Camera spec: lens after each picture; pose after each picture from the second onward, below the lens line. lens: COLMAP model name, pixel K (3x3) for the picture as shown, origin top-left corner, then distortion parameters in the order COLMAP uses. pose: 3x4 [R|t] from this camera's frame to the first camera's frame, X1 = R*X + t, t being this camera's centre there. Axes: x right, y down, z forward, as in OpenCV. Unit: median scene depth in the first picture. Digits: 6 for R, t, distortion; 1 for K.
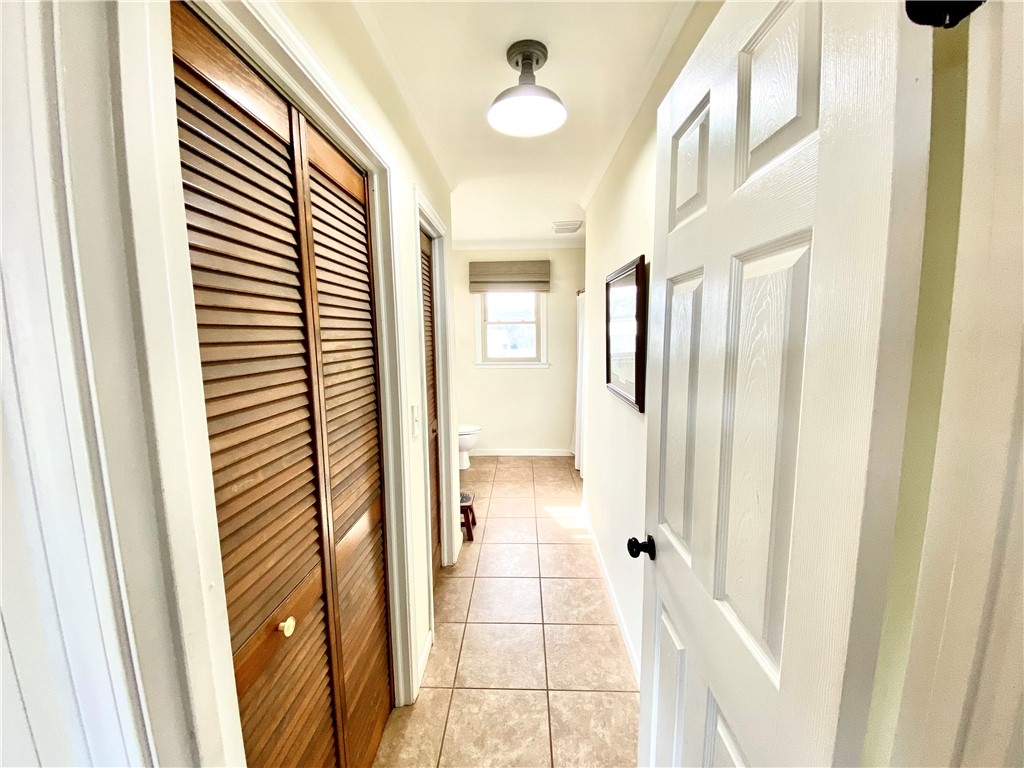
lens RADIAL K [[417.4, 0, 512.1], [0, 417.4, 385.2], [0, 0, 1]] dist [0.010750, -0.016416]
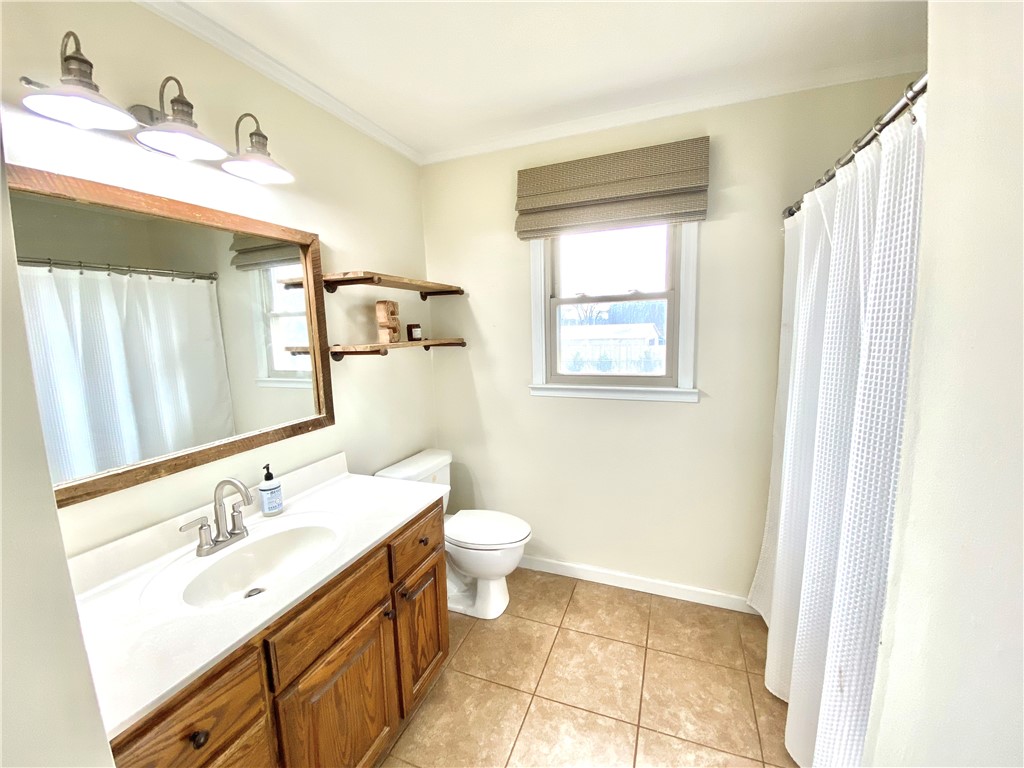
lens RADIAL K [[417.4, 0, 514.0], [0, 417.4, 387.3], [0, 0, 1]] dist [0.010750, -0.016416]
pose [[0.940942, 0.027498, -0.337449, 0.056234], [-0.021301, 0.999530, 0.022051, -0.061927], [0.337897, -0.013561, 0.941085, 0.551993]]
